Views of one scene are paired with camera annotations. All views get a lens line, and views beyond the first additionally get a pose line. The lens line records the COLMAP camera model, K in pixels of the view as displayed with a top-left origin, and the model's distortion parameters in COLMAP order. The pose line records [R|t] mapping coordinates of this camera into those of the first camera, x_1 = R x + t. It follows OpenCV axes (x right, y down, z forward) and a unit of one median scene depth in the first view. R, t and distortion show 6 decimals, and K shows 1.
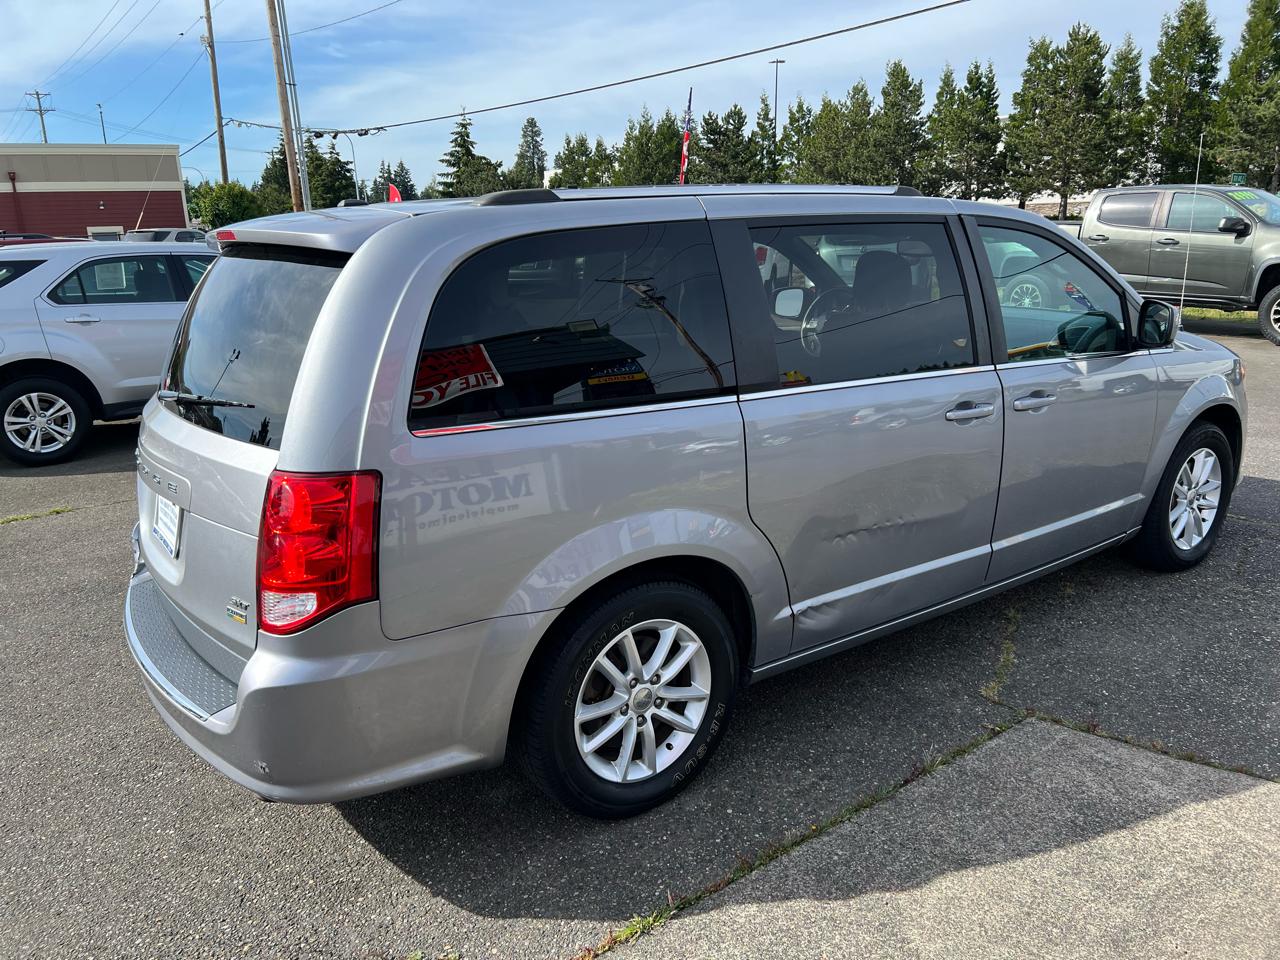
lens RADIAL K [[963.8, 0, 649.3], [0, 963.8, 474.8], [0, 0, 1]] dist [0.047359, -0.050462]
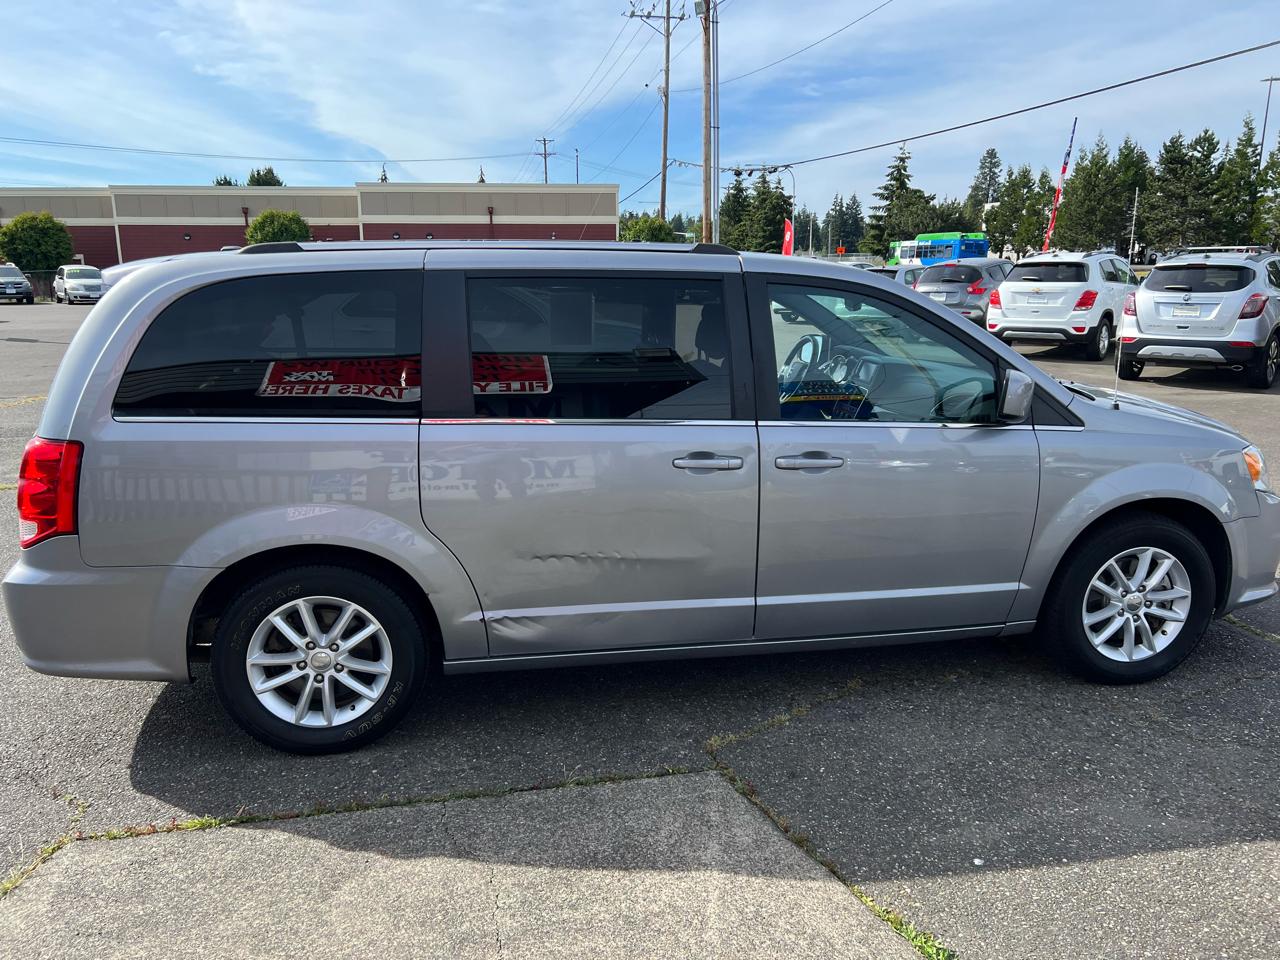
lens RADIAL K [[963.8, 0, 647.1], [0, 963.8, 474.6], [0, 0, 1]] dist [0.047359, -0.050462]
pose [[0.901481, 0.118113, -0.416390, 0.536208], [-0.130941, 0.991388, -0.002271, -0.031541], [0.412536, 0.056570, 0.909183, 0.033107]]
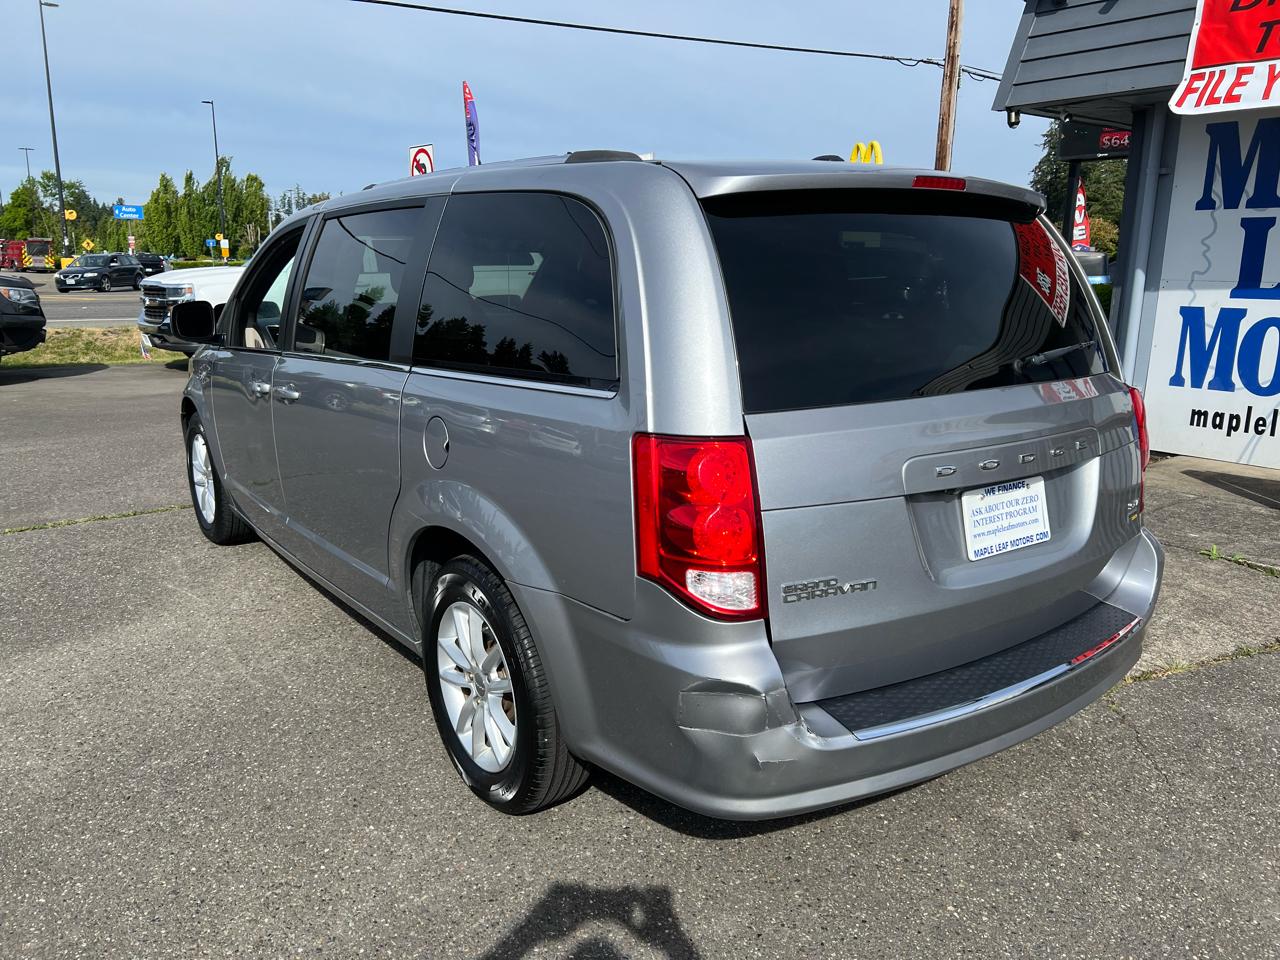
lens RADIAL K [[963.8, 0, 638.3], [0, 963.8, 487.0], [0, 0, 1]] dist [0.047359, -0.050462]
pose [[-0.000870, -0.193250, 0.981149, -0.844907], [0.244453, 0.951341, 0.187596, -0.137809], [-0.969661, 0.240008, 0.046413, 0.816486]]
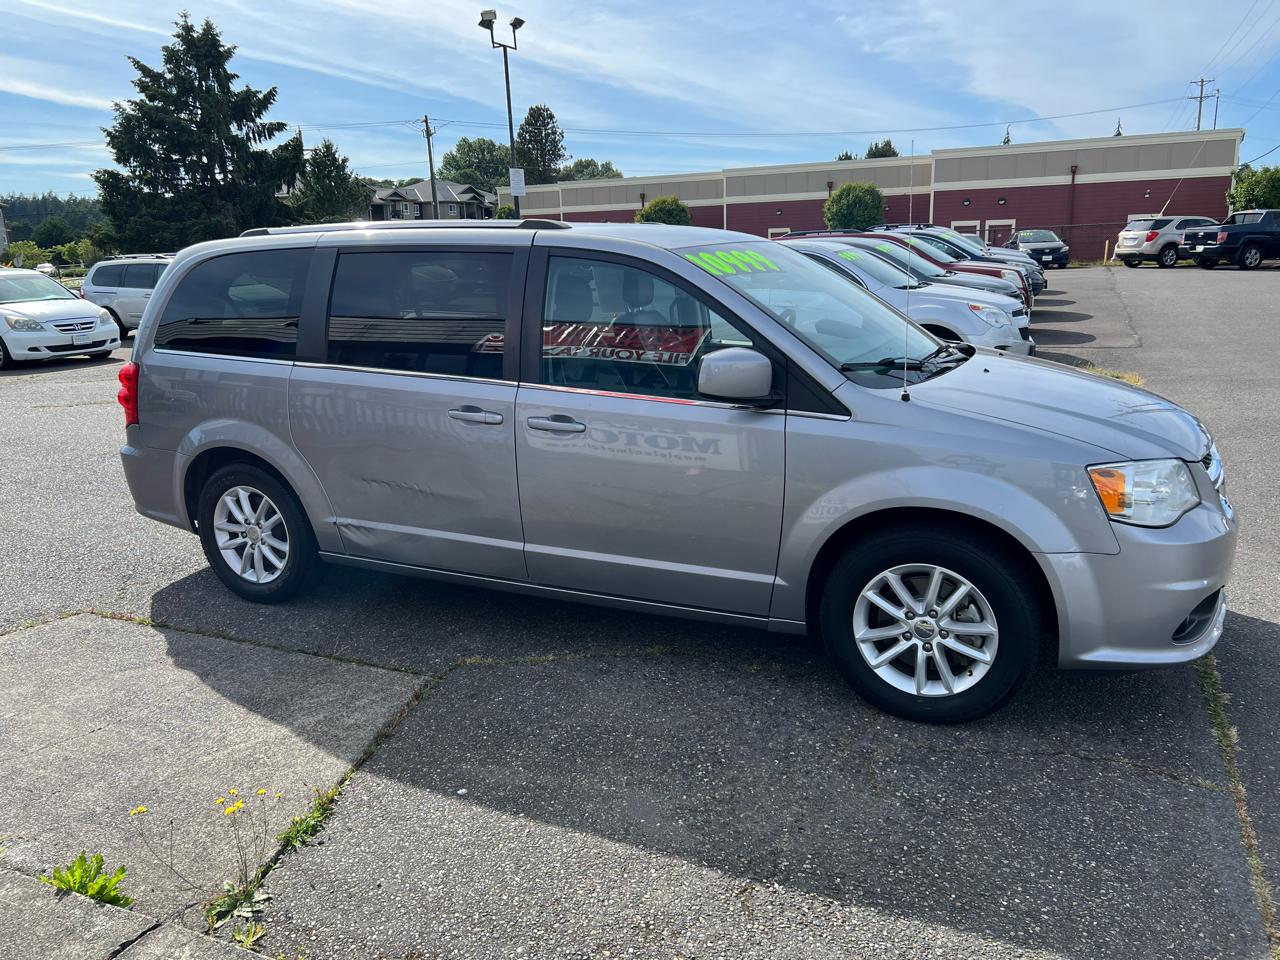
lens RADIAL K [[963.8, 0, 643.5], [0, 963.8, 481.5], [0, 0, 1]] dist [0.047359, -0.050462]
pose [[0.483220, 0.228460, -0.845166, 1.096181], [-0.209323, 0.967503, 0.141850, -0.149775], [0.850107, 0.108368, 0.515339, 0.446694]]
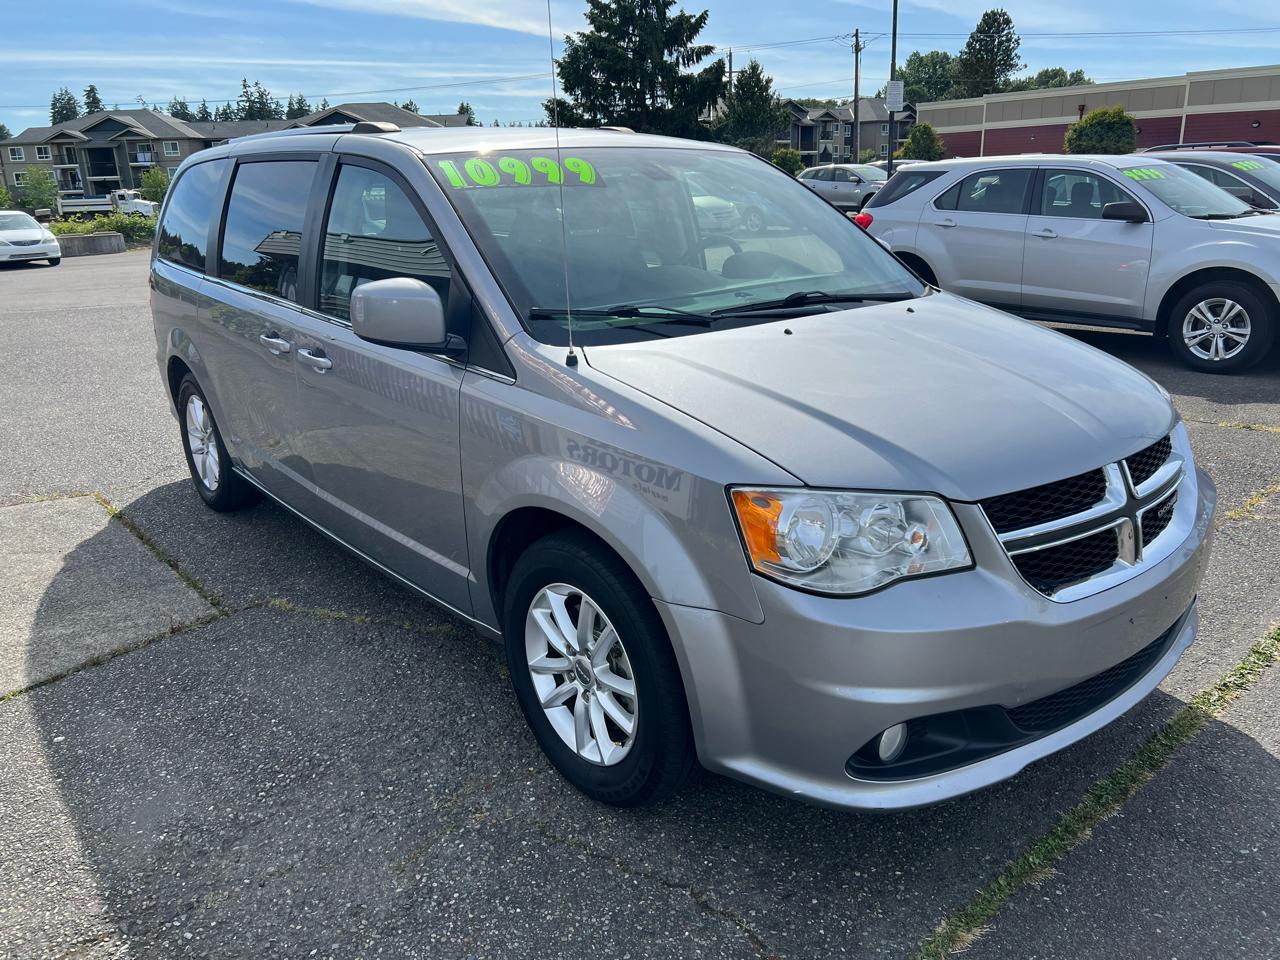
lens RADIAL K [[963.8, 0, 637.2], [0, 963.8, 478.3], [0, 0, 1]] dist [0.047359, -0.050462]
pose [[0.064743, 0.324737, -0.943586, 1.088010], [-0.228084, 0.925355, 0.302814, -0.261961], [0.971486, 0.195612, 0.133978, 0.976102]]
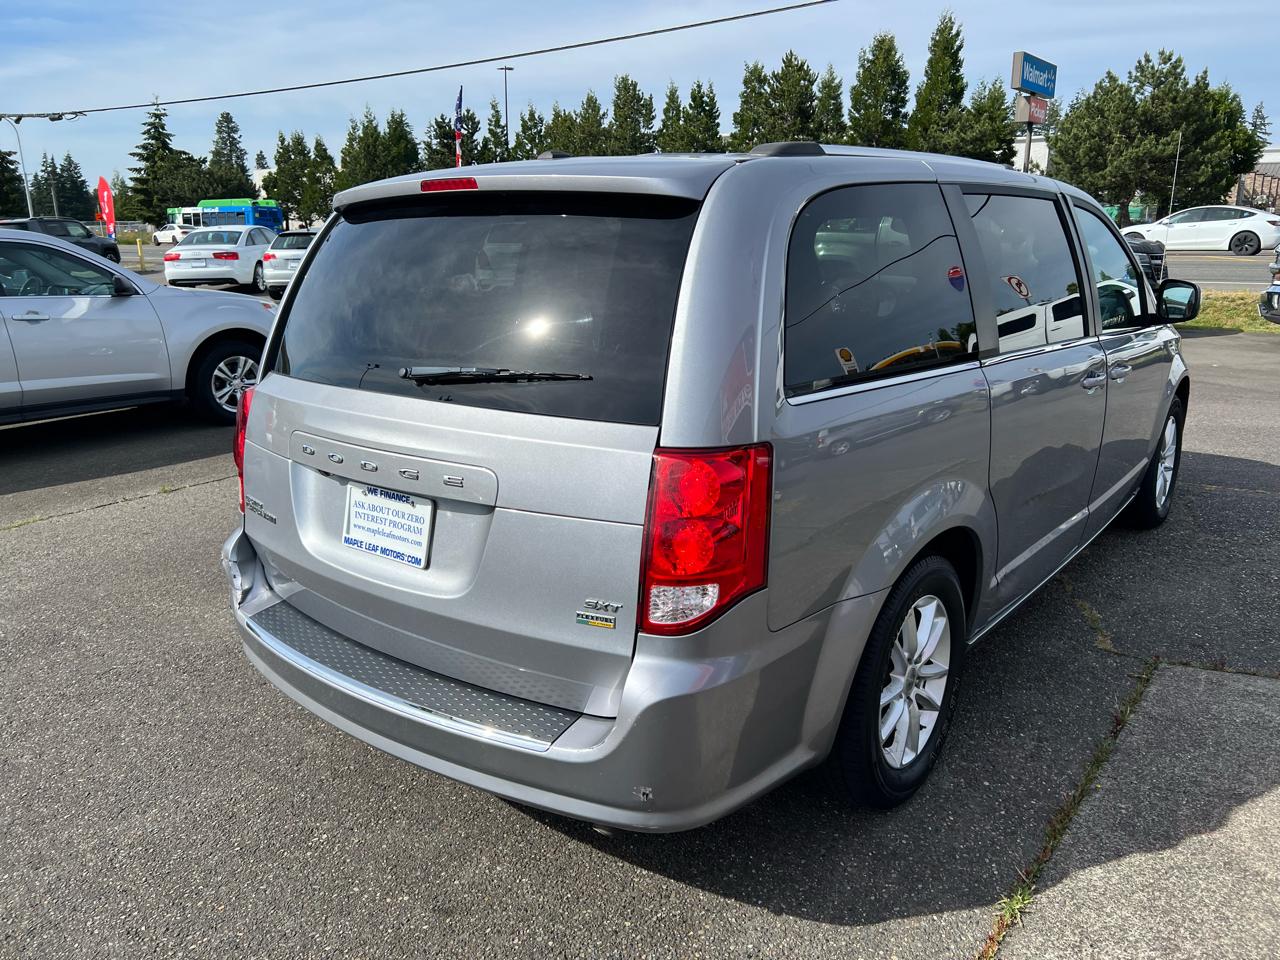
lens RADIAL K [[963.8, 0, 648.2], [0, 963.8, 484.0], [0, 0, 1]] dist [0.047359, -0.050462]
pose [[0.961067, -0.053511, 0.271083, -0.324888], [0.053649, 0.998536, 0.006908, 0.011179], [-0.271056, 0.007904, 0.962531, 0.090796]]
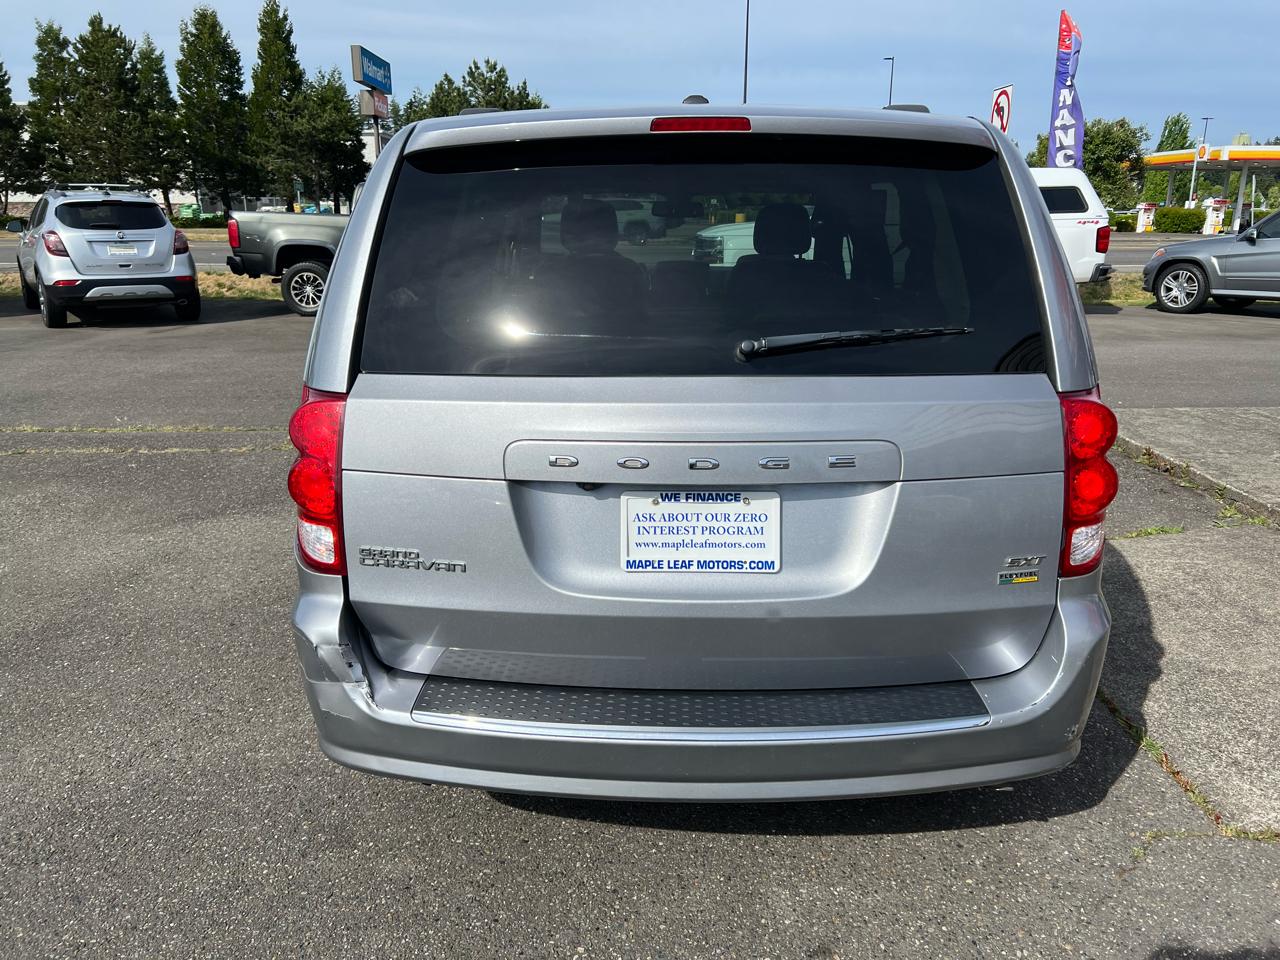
lens RADIAL K [[963.8, 0, 646.3], [0, 963.8, 482.5], [0, 0, 1]] dist [0.047359, -0.050462]
pose [[0.601481, -0.184340, 0.777329, -0.675742], [0.183243, 0.978907, 0.090354, -0.037764], [-0.777588, 0.088094, 0.622572, 0.388063]]
